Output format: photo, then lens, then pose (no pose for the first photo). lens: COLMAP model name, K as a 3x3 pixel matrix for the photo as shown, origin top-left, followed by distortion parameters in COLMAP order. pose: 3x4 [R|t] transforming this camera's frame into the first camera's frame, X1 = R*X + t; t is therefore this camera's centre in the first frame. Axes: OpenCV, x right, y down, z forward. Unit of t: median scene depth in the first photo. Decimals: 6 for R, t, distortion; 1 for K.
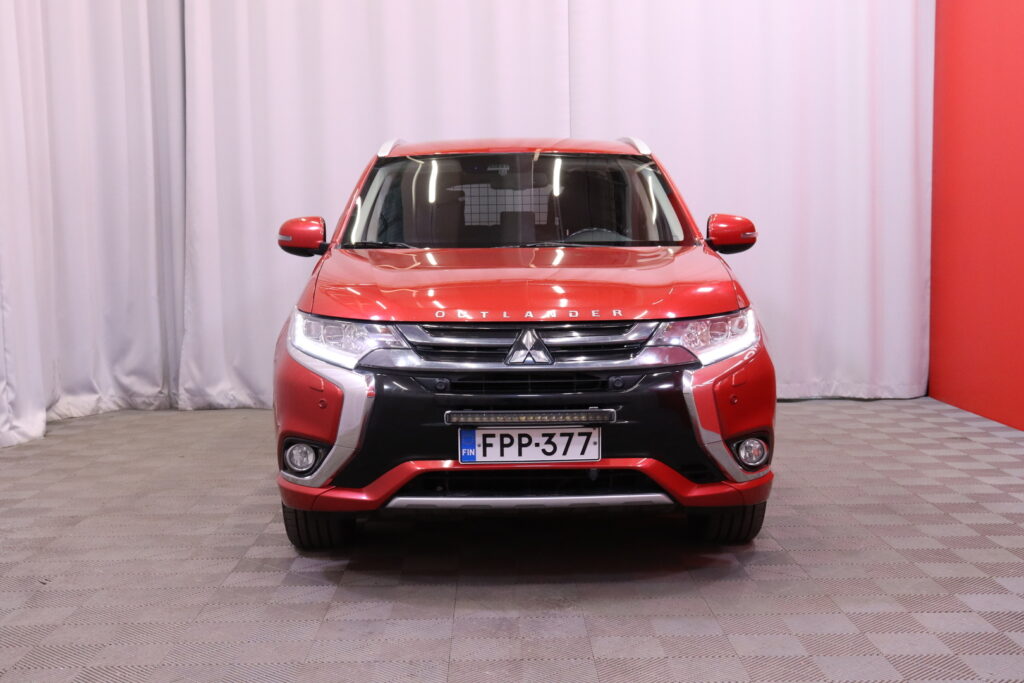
lens RADIAL K [[1326.3, 0, 513.2], [0, 1326.3, 338.9], [0, 0, 1]] dist [-0.109871, 0.000000]
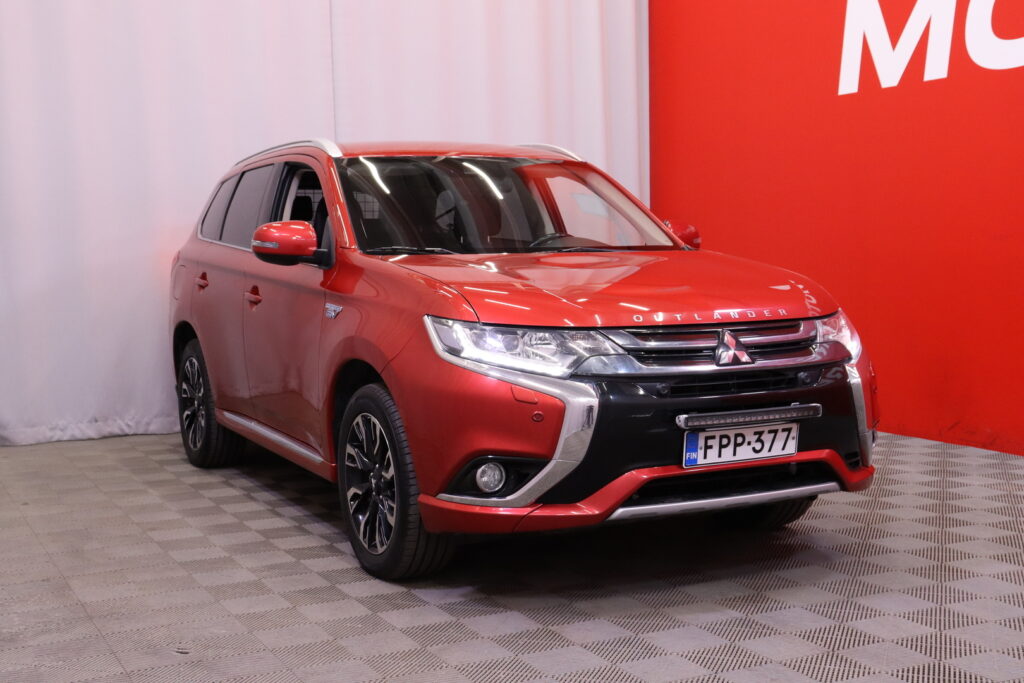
lens RADIAL K [[1326.3, 0, 516.0], [0, 1326.3, 346.1], [0, 0, 1]] dist [-0.109871, 0.000000]
pose [[0.906675, -0.038426, 0.420076, -0.562896], [0.040871, 0.999159, 0.003182, -0.004800], [-0.419845, 0.014284, 0.907483, 0.158378]]
